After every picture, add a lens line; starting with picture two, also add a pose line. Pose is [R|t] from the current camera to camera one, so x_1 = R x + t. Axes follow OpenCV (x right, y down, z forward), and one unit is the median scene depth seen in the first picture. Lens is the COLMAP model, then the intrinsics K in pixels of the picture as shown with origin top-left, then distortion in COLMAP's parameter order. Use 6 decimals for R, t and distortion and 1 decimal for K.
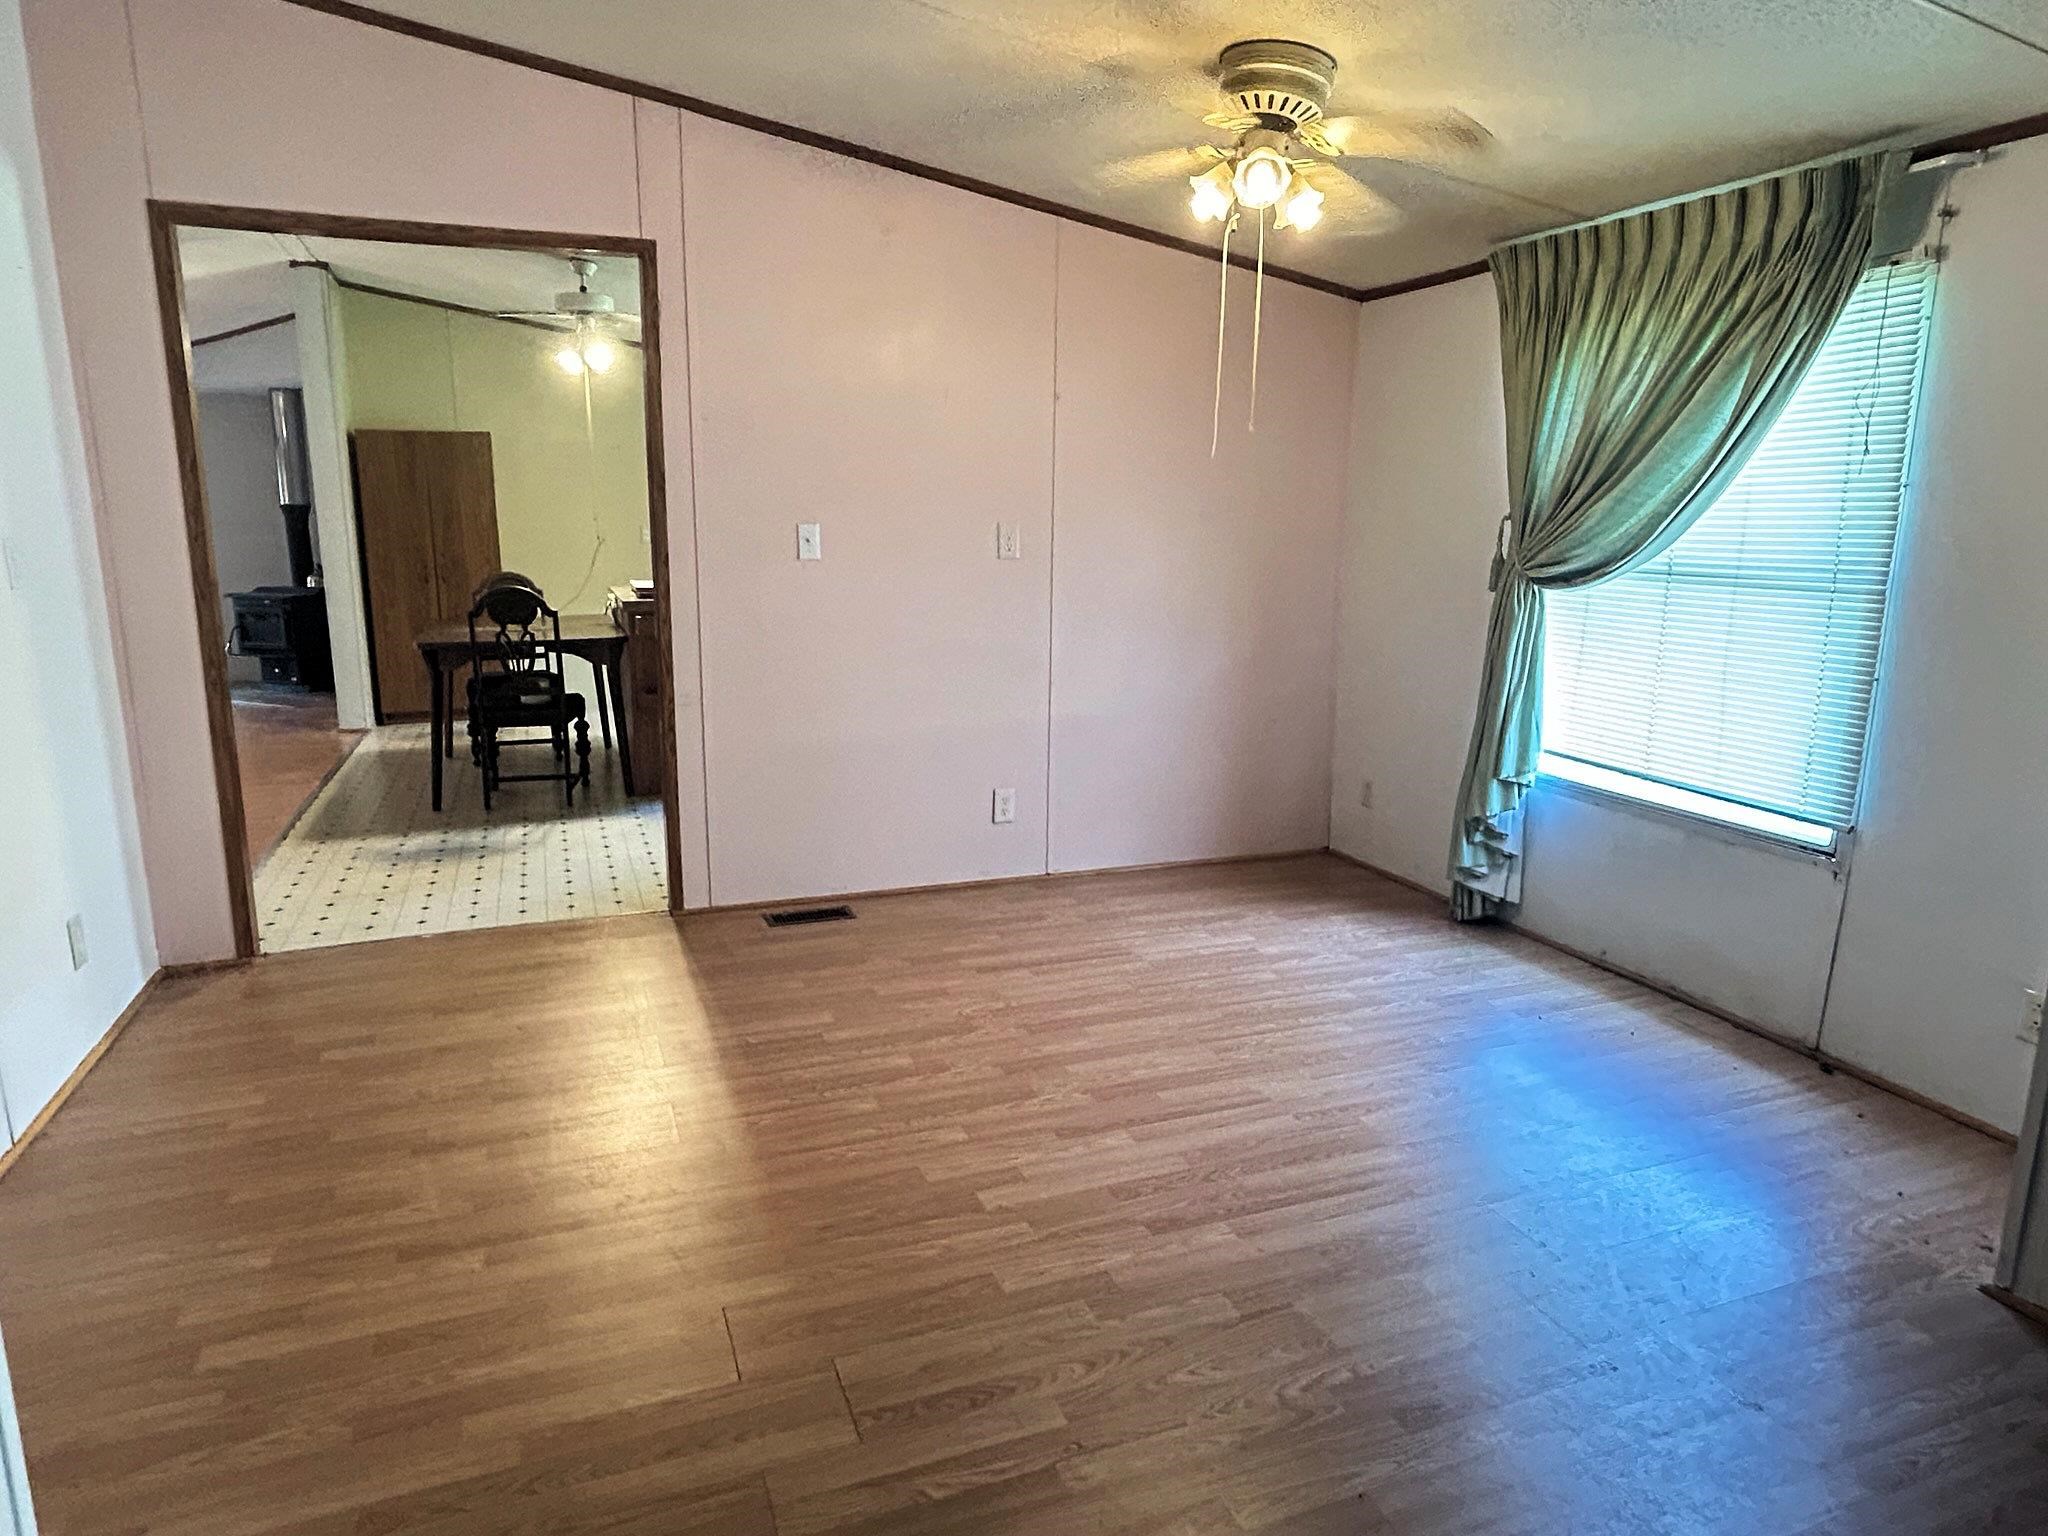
lens RADIAL K [[1224.7, 0, 1024.0], [0, 1224.7, 768.0], [0, 0, 1]] dist [-0.000164, -0.001807]
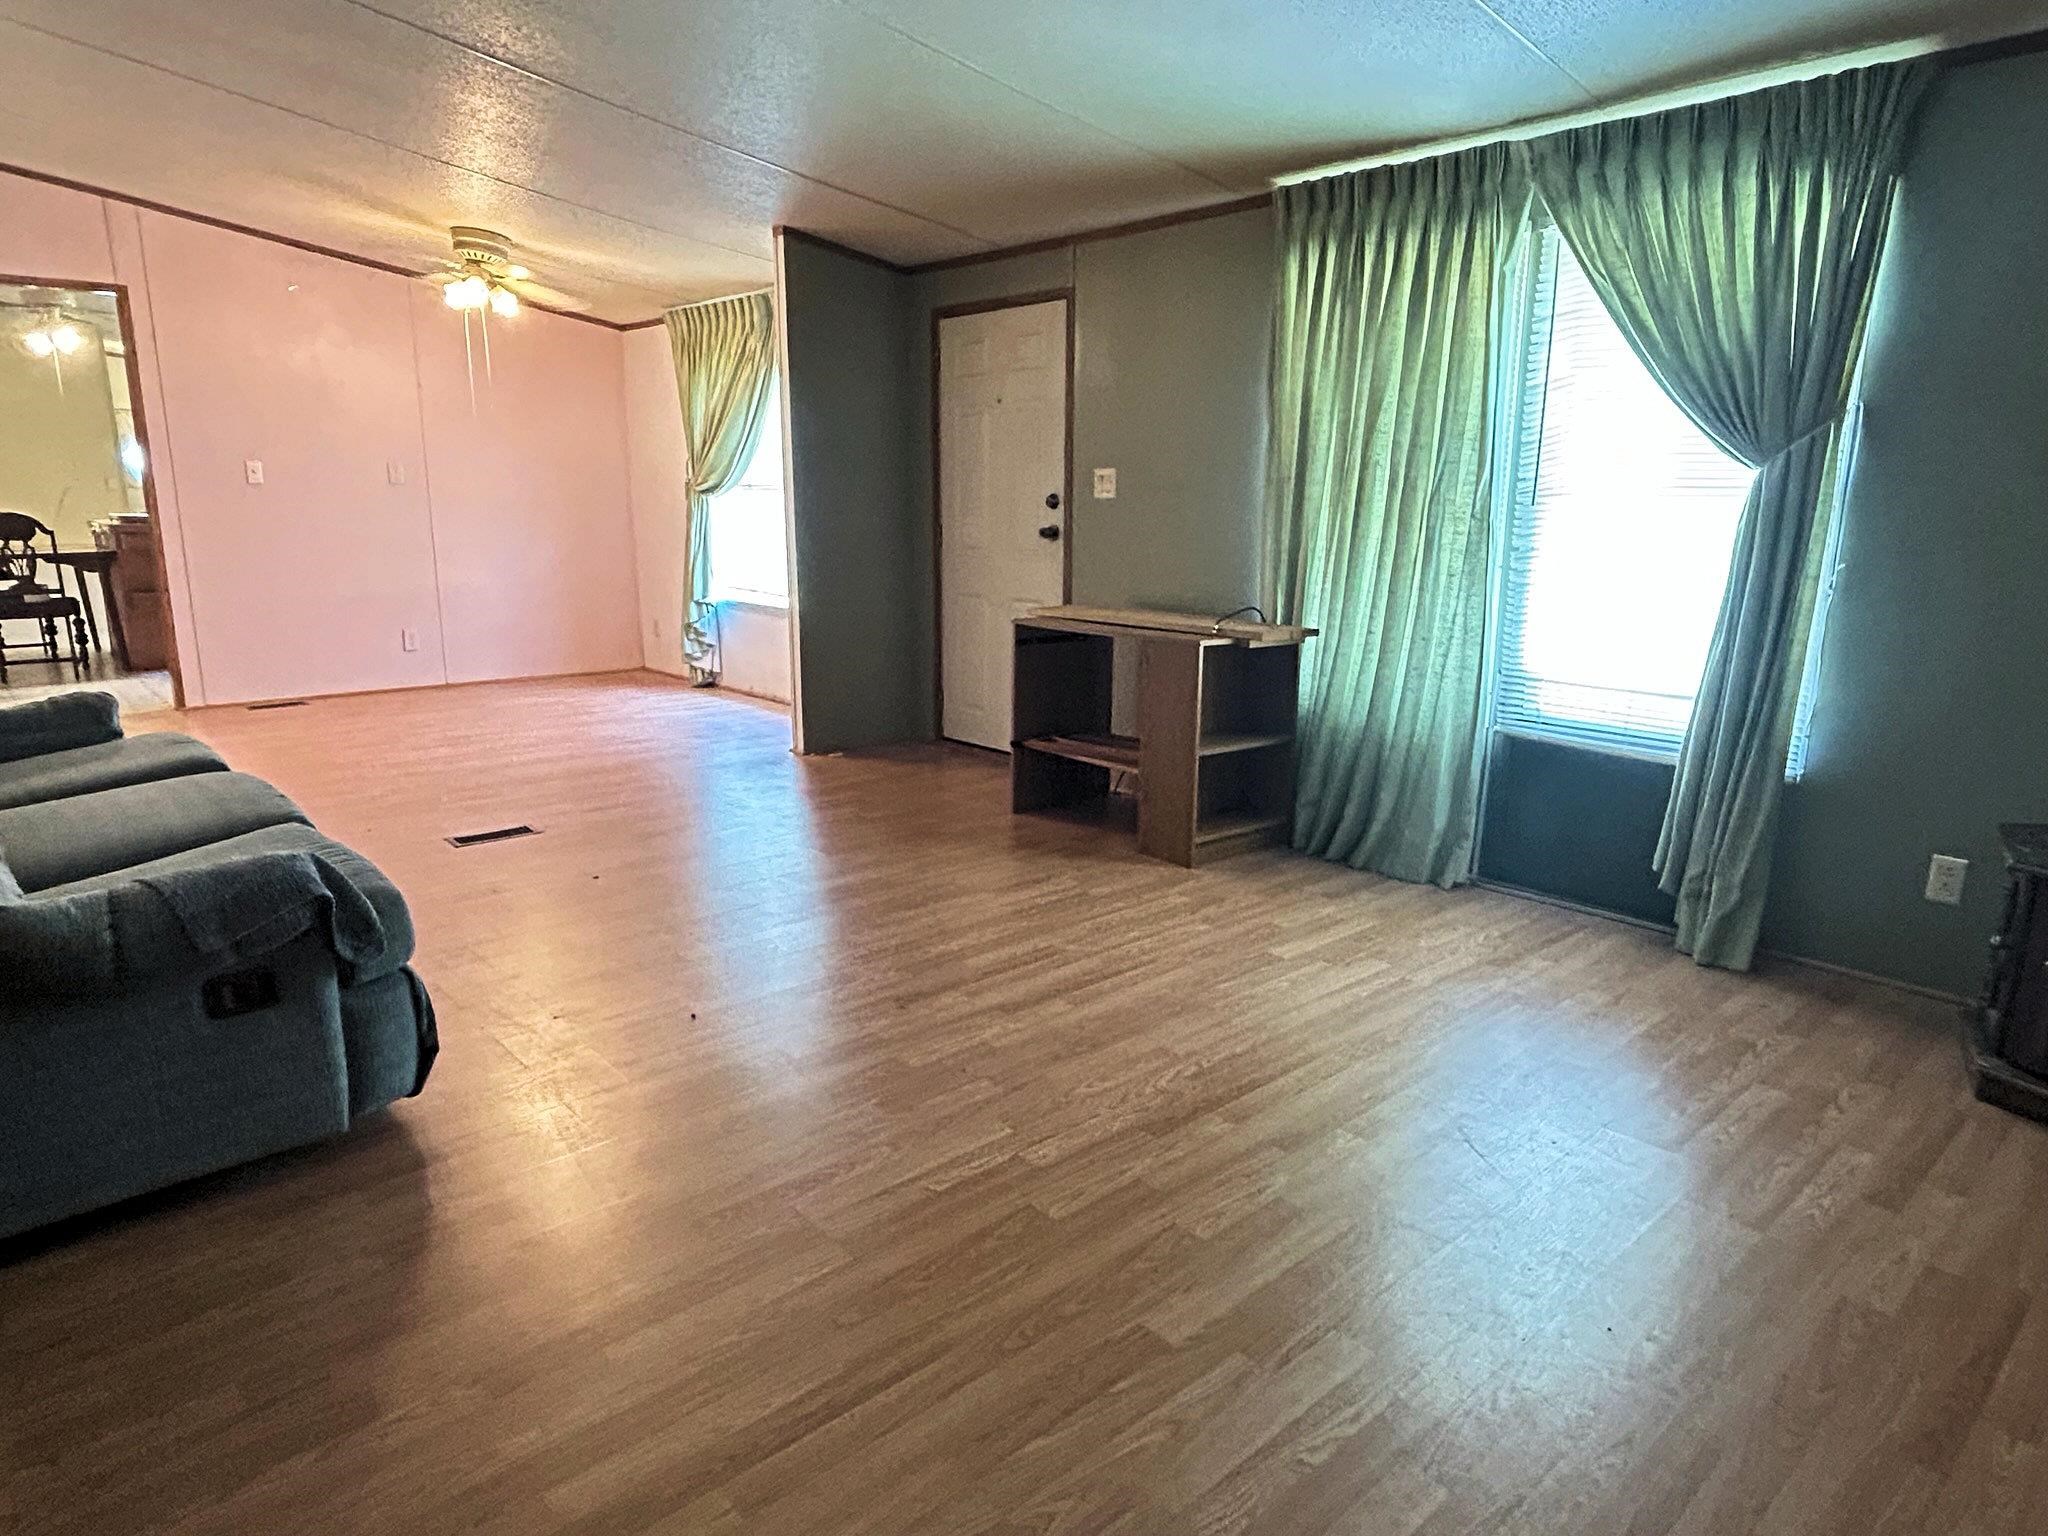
lens RADIAL K [[1224.7, 0, 1024.0], [0, 1224.7, 768.0], [0, 0, 1]] dist [-0.000164, -0.001807]
pose [[0.936824, -0.080459, 0.340423, 0.197444], [0.072072, 0.996704, 0.037233, 0.220274], [-0.342297, -0.010346, 0.939535, -0.882711]]
